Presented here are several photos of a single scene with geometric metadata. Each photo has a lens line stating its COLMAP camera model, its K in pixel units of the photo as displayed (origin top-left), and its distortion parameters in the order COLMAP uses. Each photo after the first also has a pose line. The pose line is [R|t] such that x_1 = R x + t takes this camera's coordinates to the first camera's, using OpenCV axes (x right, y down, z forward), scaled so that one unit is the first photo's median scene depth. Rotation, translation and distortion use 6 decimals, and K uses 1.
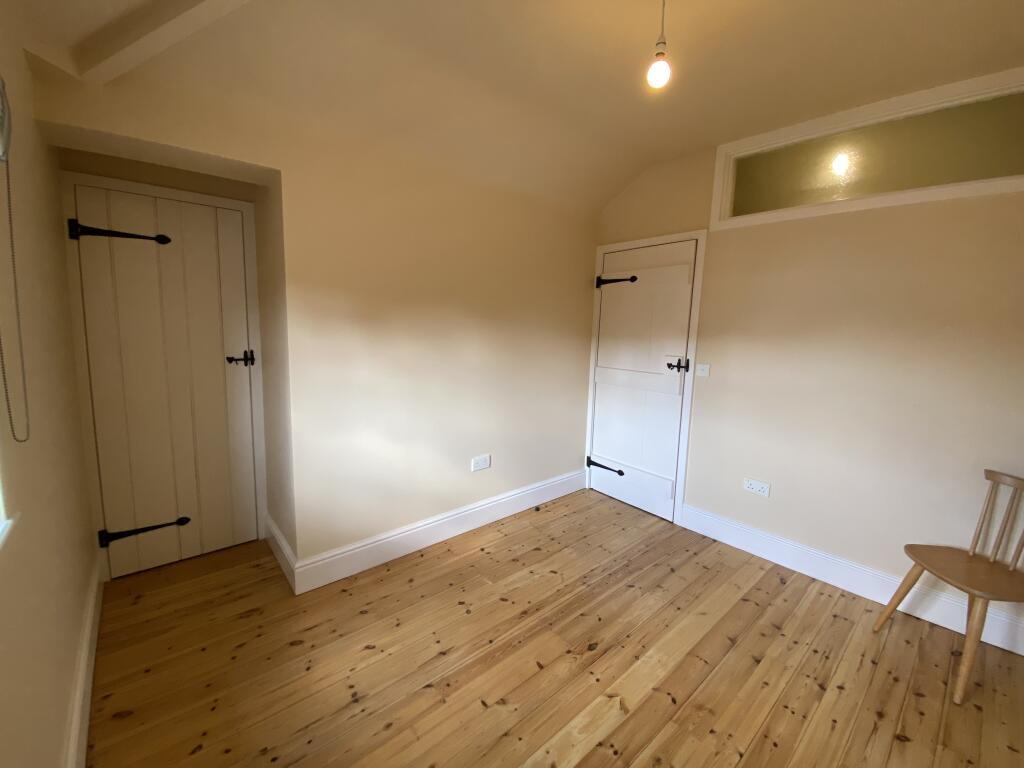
lens RADIAL K [[422.4, 0, 507.4], [0, 422.4, 380.6], [0, 0, 1]] dist [0.037690, -0.026293]
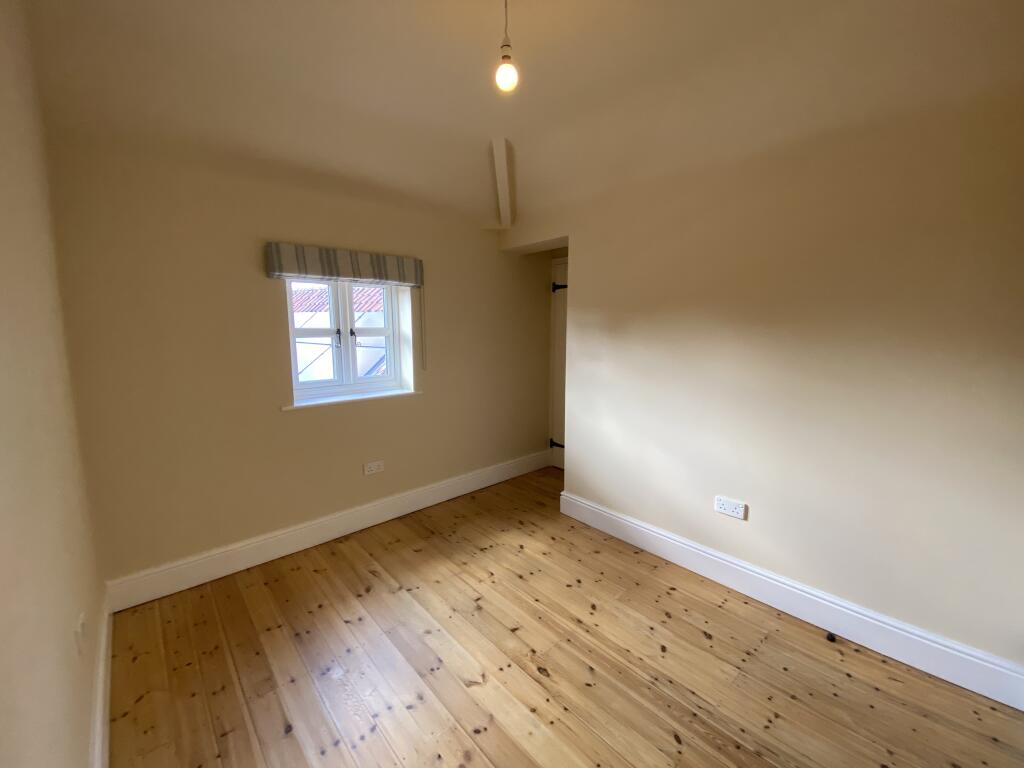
lens RADIAL K [[422.4, 0, 507.4], [0, 422.4, 380.6], [0, 0, 1]] dist [0.037690, -0.026293]
pose [[0.009812, 0.107620, -0.994144, 0.958043], [-0.135808, 0.985123, 0.105303, -0.089709], [0.990687, 0.133979, 0.024282, 0.727018]]
